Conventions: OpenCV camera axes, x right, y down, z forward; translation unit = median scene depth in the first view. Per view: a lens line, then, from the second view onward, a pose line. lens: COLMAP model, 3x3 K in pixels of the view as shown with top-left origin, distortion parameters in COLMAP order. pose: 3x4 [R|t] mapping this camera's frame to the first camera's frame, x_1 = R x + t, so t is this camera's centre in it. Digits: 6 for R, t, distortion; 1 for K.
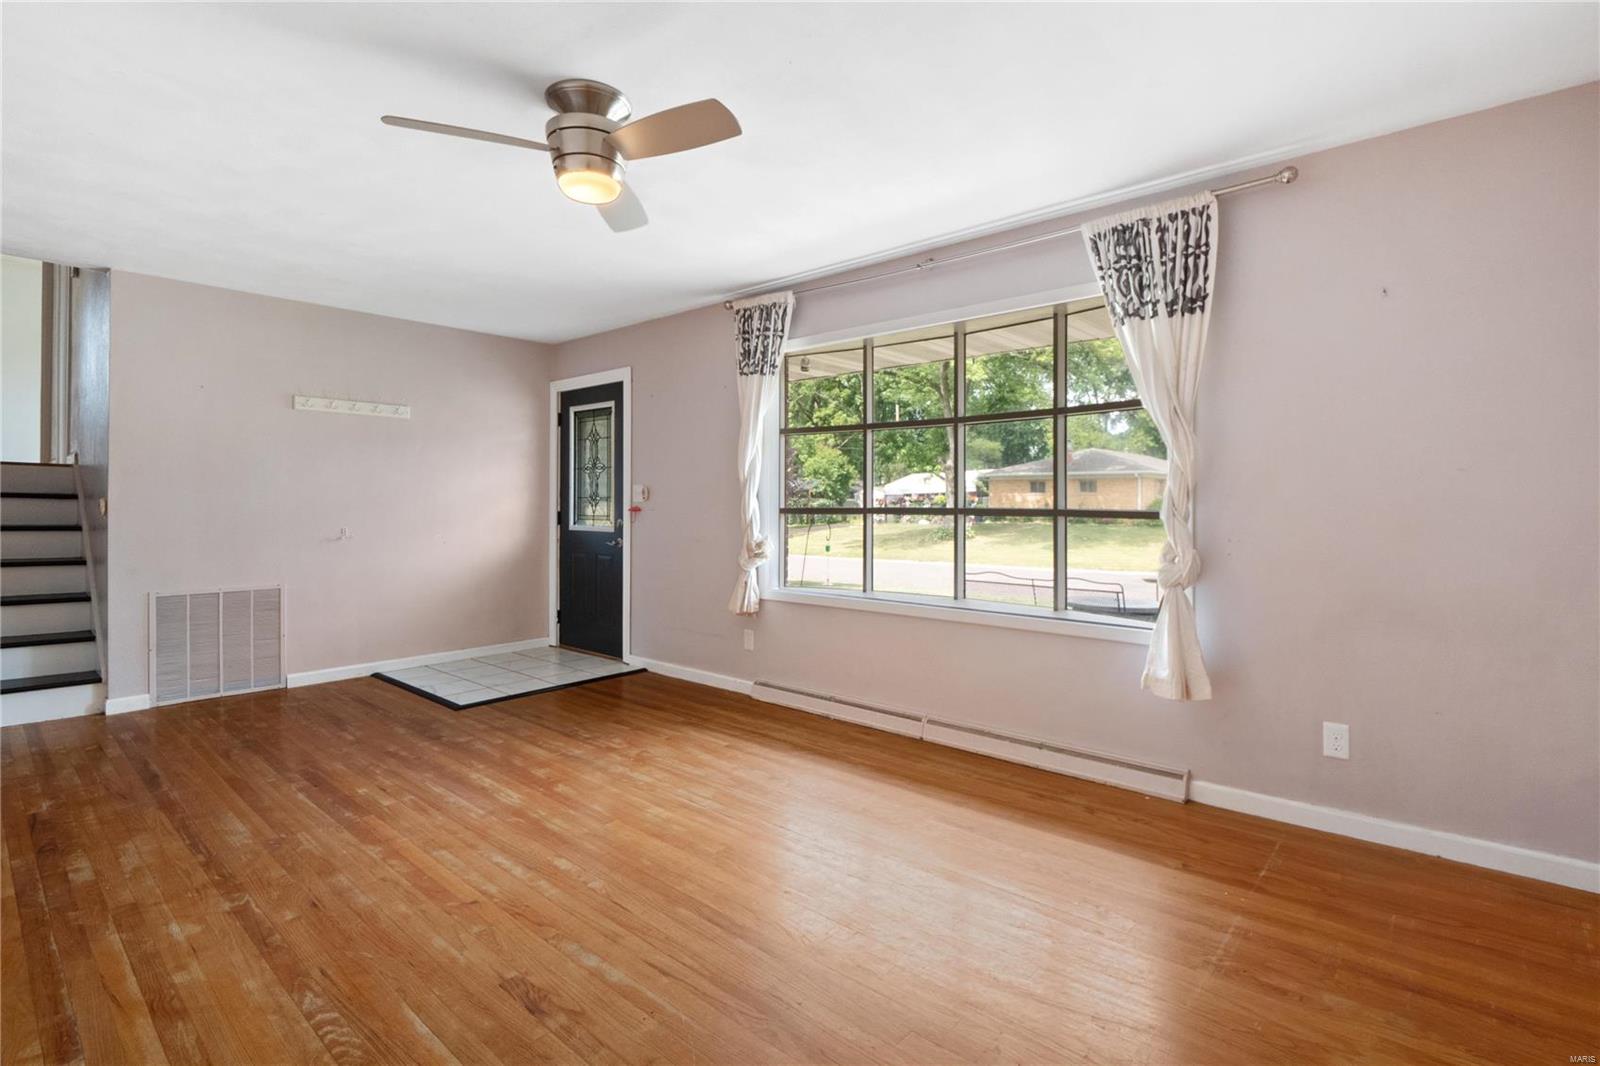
lens RADIAL K [[763.6, 0, 800.7], [0, 763.6, 498.0], [0, 0, 1]] dist [-0.003999, -0.000289]
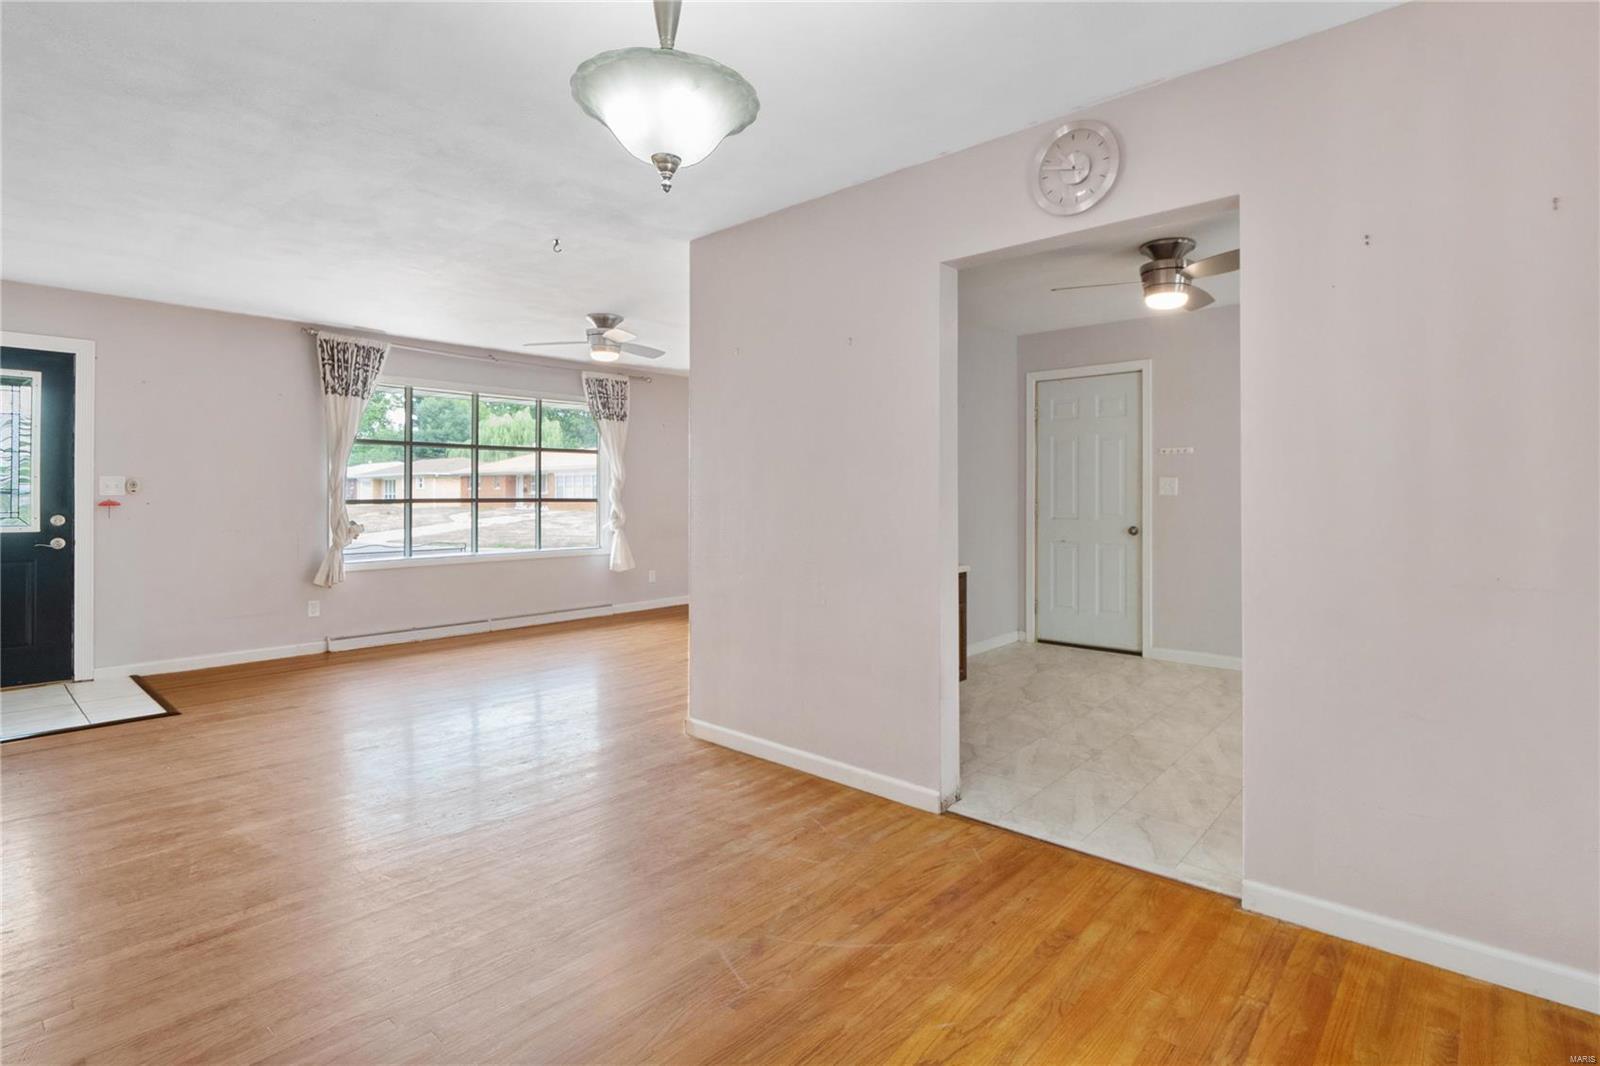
lens RADIAL K [[763.6, 0, 800.7], [0, 763.6, 498.0], [0, 0, 1]] dist [-0.003999, -0.000289]
pose [[0.038572, -0.003022, 0.999251, -1.343745], [-0.002171, 0.999993, 0.003109, 0.004434], [-0.999253, -0.002289, 0.038565, 0.195210]]
